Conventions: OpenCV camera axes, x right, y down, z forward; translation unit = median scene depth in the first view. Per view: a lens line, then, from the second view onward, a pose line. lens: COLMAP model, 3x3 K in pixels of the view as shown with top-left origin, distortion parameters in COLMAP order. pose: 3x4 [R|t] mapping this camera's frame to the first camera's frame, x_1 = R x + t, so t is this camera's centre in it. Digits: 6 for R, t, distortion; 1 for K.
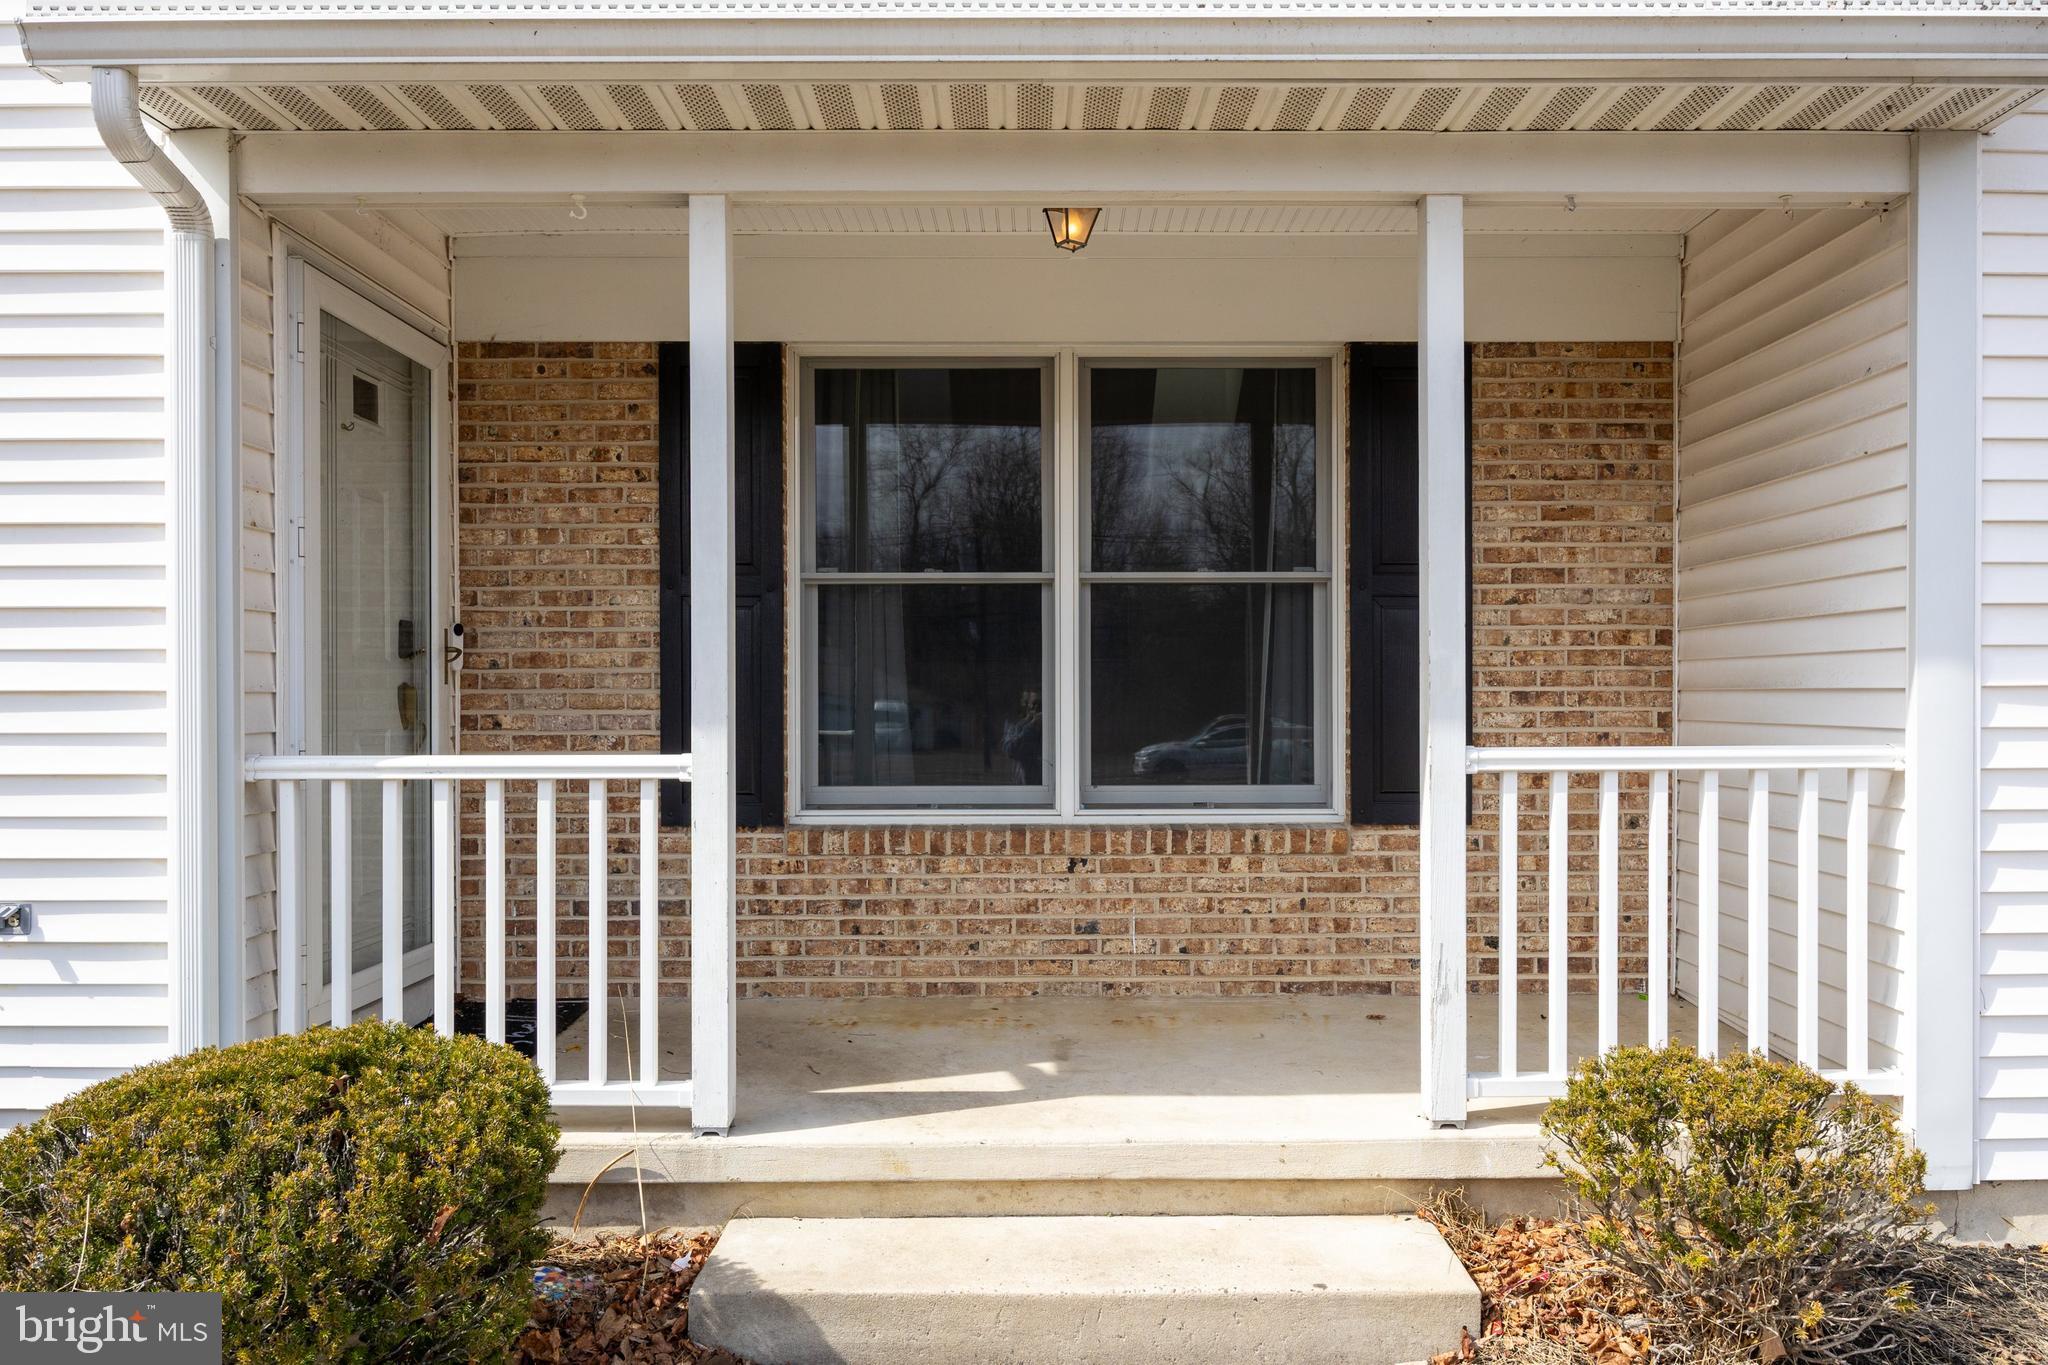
lens RADIAL K [[1382.3, 0, 1057.6], [0, 1382.3, 689.7], [0, 0, 1]] dist [-0.011382, 0.004384]
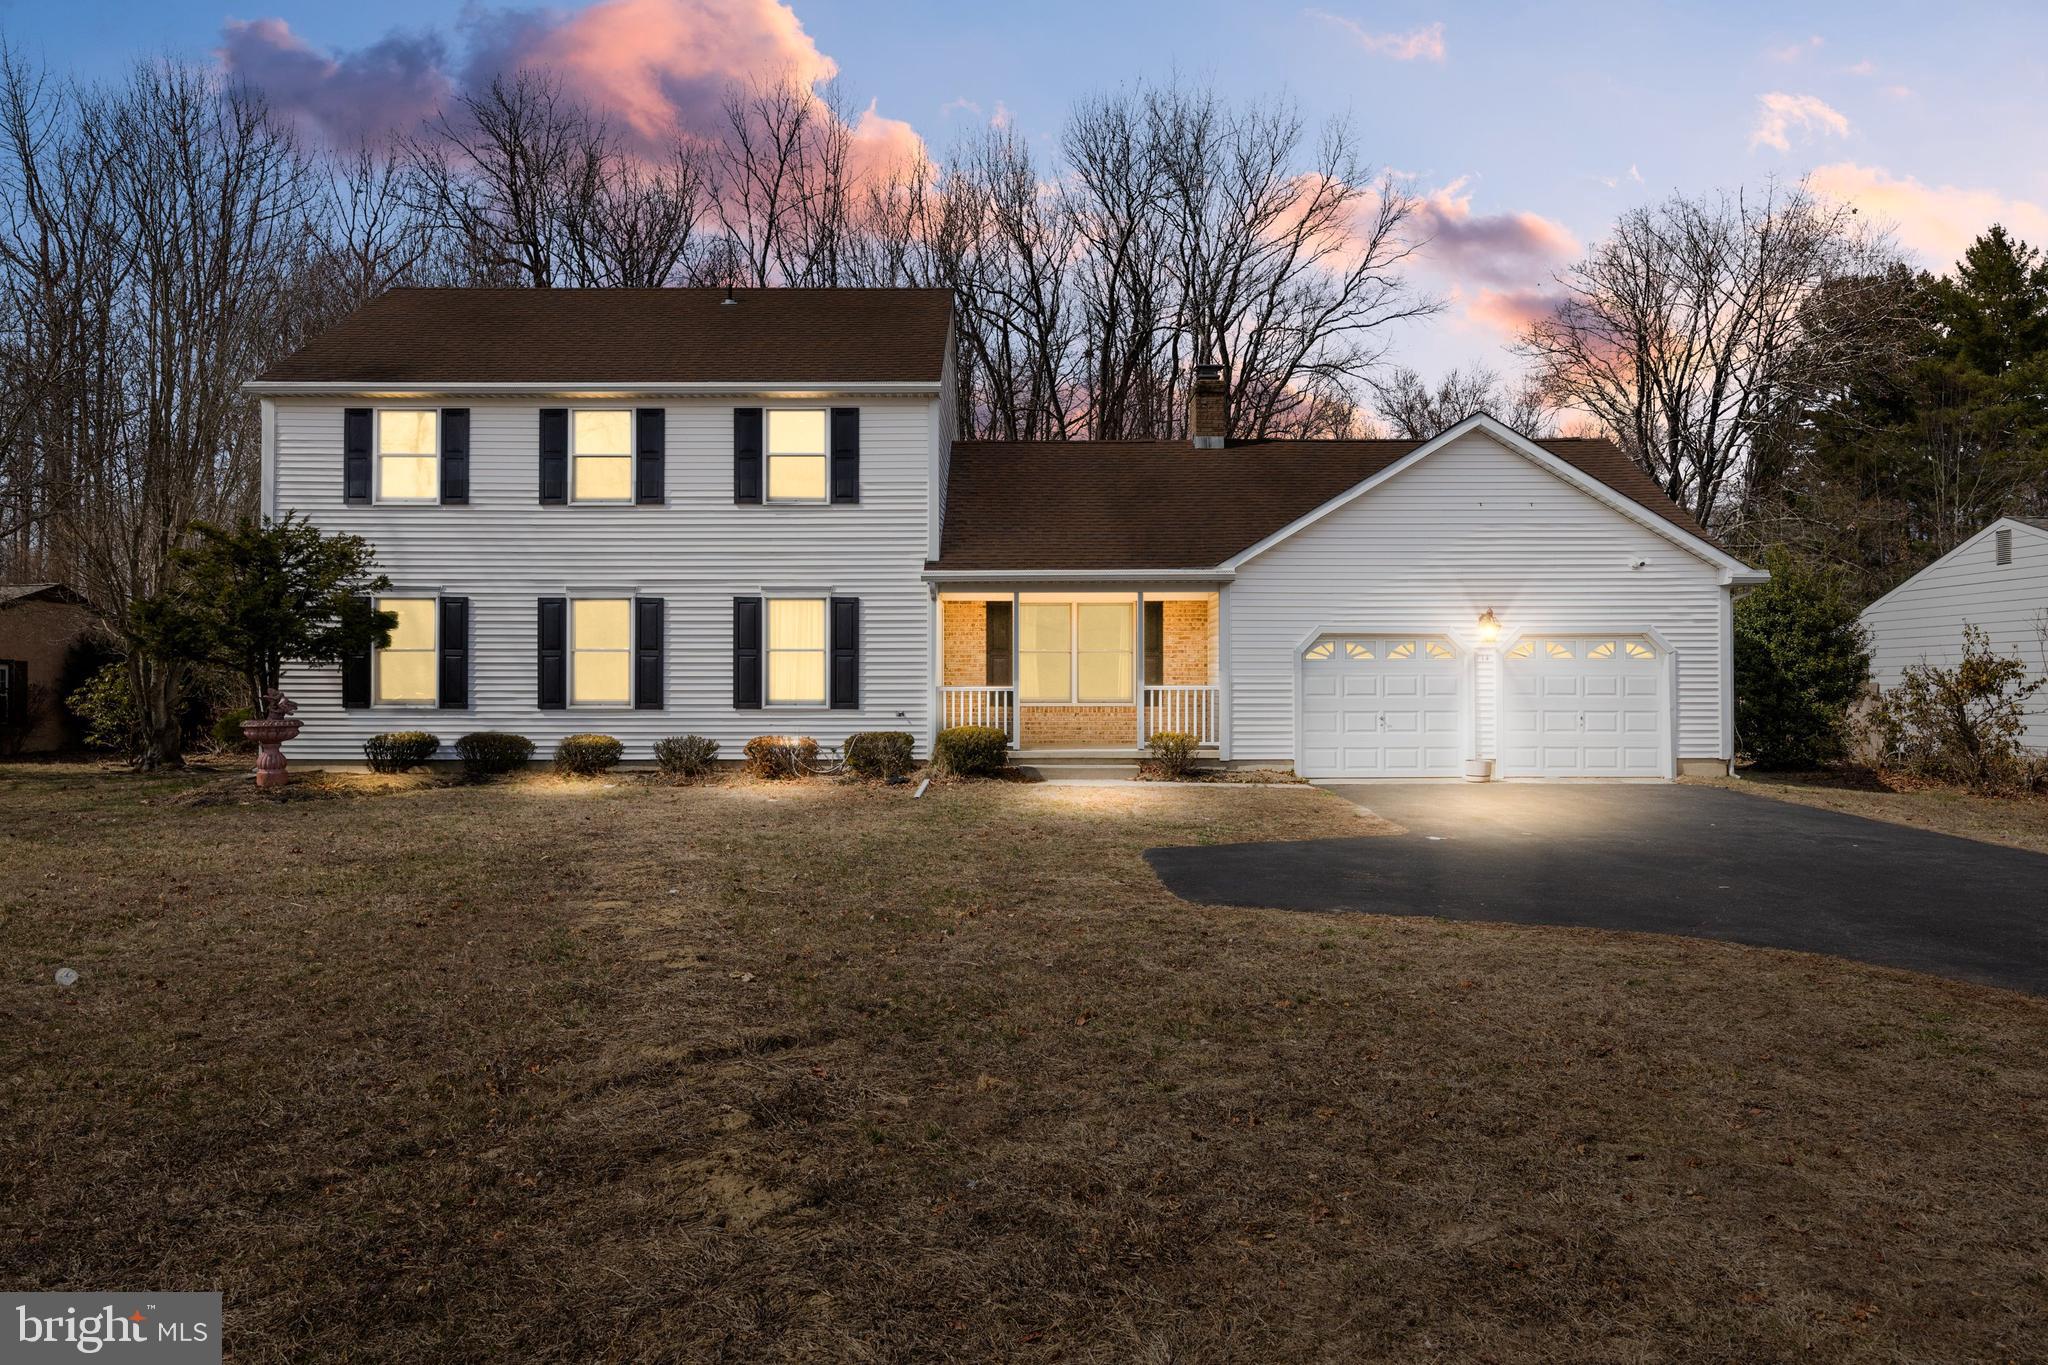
lens RADIAL K [[1382.3, 0, 1020.7], [0, 1382.3, 680.3], [0, 0, 1]] dist [-0.011382, 0.004384]
pose [[0.999834, 0.000385, -0.018235, -0.121729], [-0.000444, 0.999995, -0.003206, 0.037041], [0.018234, 0.003213, 0.999829, -4.918901]]
